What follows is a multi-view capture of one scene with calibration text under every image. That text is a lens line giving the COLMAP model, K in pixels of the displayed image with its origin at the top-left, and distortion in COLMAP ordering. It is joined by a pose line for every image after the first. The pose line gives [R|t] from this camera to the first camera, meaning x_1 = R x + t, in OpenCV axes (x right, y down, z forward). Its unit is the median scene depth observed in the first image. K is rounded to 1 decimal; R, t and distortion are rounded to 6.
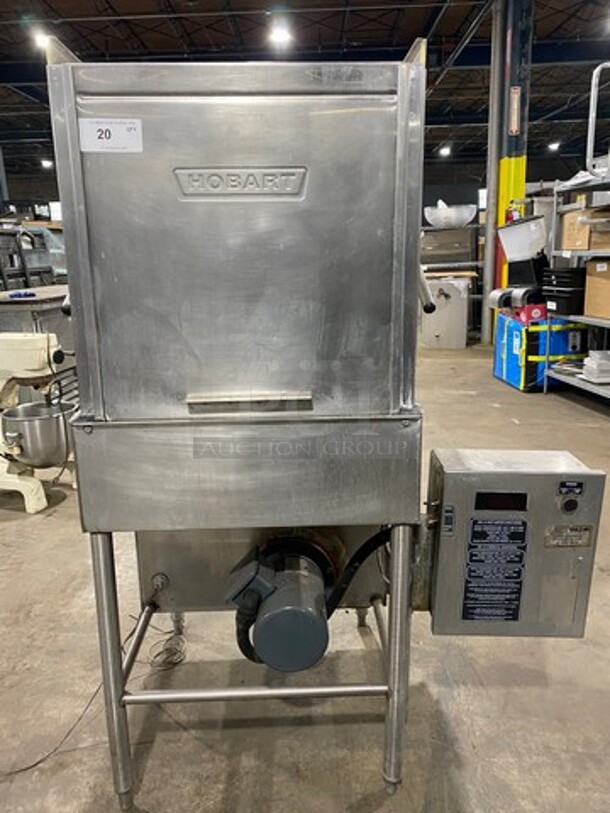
lens RADIAL K [[604.5, 0, 305.0], [0, 604.5, 406.5], [0, 0, 1]] dist [0.001245, -0.000881]
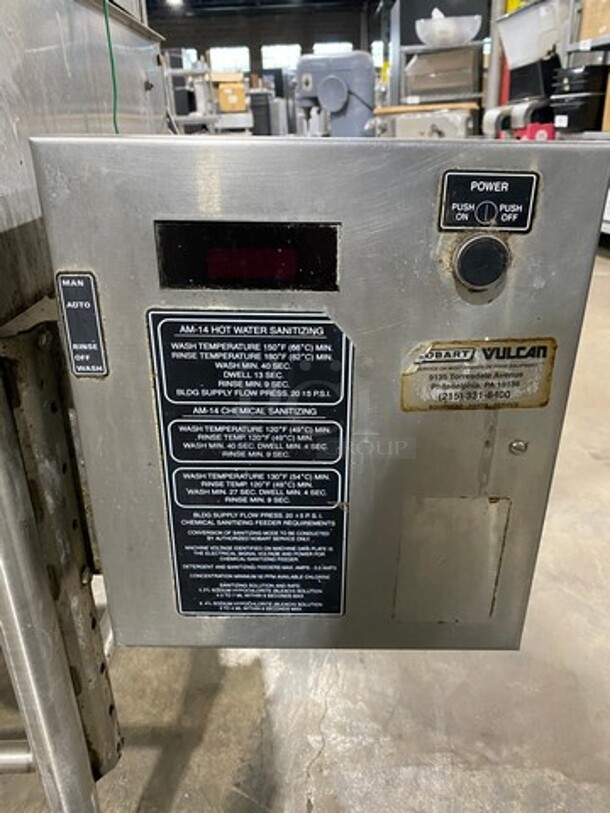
lens RADIAL K [[627.3, 0, 305.0], [0, 627.3, 406.5], [0, 0, 1]] dist [0.006022, -0.007347]
pose [[0.999925, -0.011772, 0.003350, 0.335007], [0.010929, 0.981995, 0.188590, 0.164279], [-0.005510, -0.188539, 0.982050, 0.660459]]
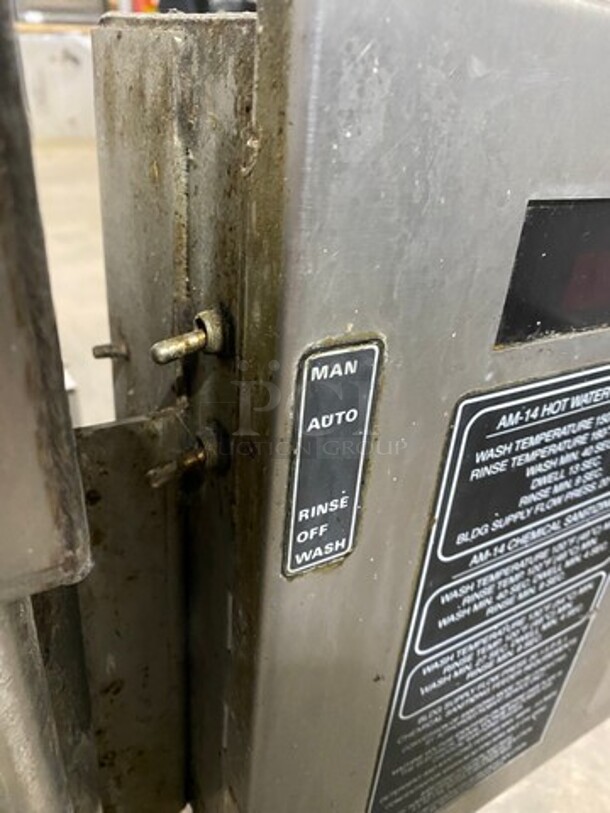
lens RADIAL K [[641.7, 0, 305.0], [0, 641.7, 406.5], [0, 0, 1]] dist [-0.007045, -0.005196]
pose [[0.853791, -0.206136, 0.478068, 0.167787], [0.068873, 0.954925, 0.288748, 0.134451], [-0.516040, -0.213605, 0.829503, 0.865933]]
